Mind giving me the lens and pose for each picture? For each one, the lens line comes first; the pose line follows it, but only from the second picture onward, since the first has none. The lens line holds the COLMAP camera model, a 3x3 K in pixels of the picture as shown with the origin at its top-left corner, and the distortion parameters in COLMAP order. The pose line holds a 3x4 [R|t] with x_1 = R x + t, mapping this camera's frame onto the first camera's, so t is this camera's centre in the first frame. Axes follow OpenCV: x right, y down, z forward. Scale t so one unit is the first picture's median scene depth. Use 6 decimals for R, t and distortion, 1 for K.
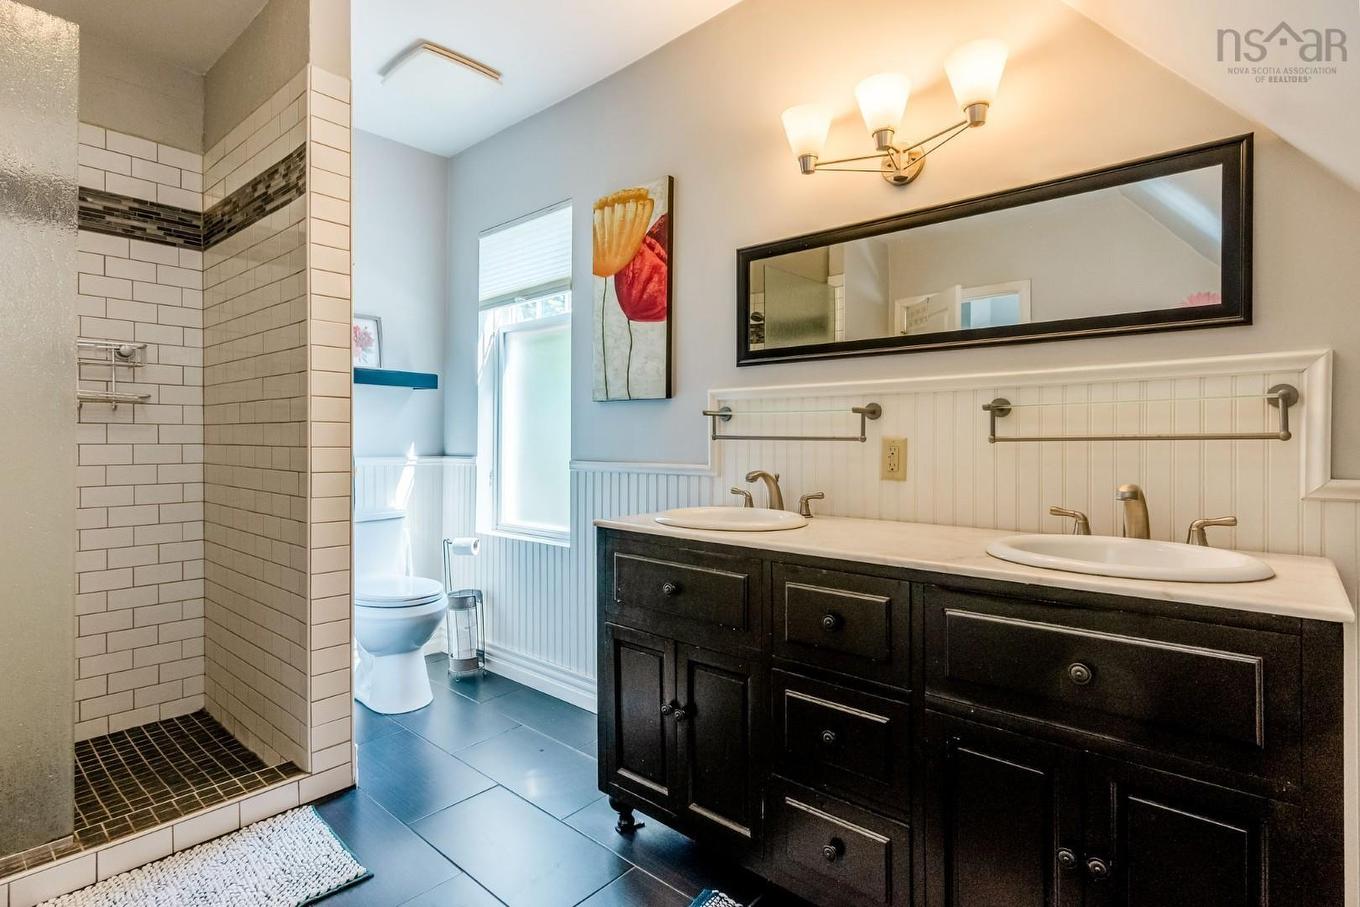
lens RADIAL K [[670.9, 0, 670.9], [0, 670.9, 437.3], [0, 0, 1]] dist [0.000648, 0.000138]
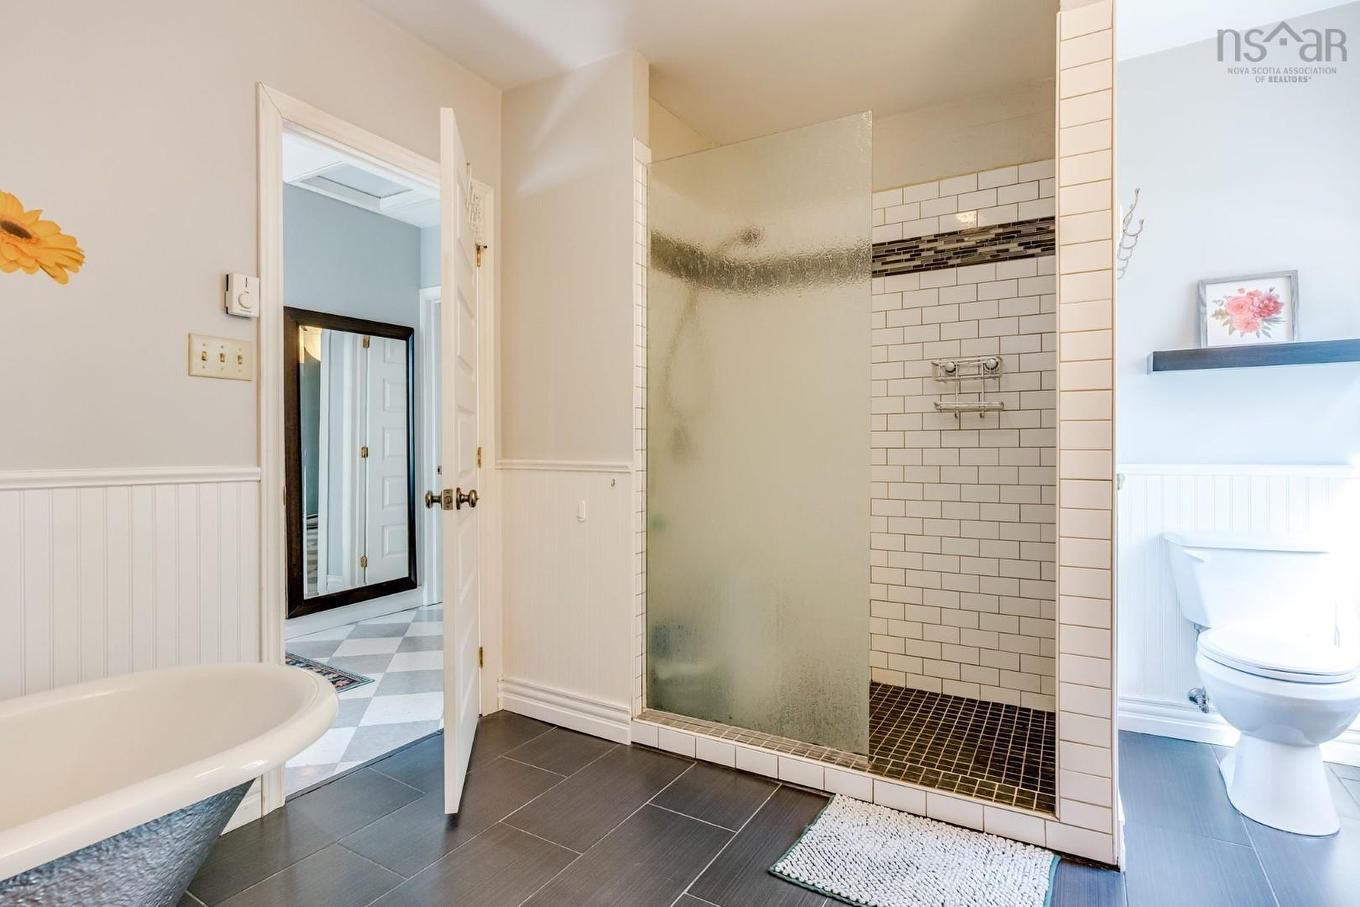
lens RADIAL K [[670.9, 0, 682.8], [0, 670.9, 451.3], [0, 0, 1]] dist [0.000648, 0.000138]
pose [[0.203029, 0.001601, -0.979171, 0.192532], [0.012919, 0.999907, 0.004313, 0.005179], [0.979088, -0.013526, 0.202989, 0.290117]]
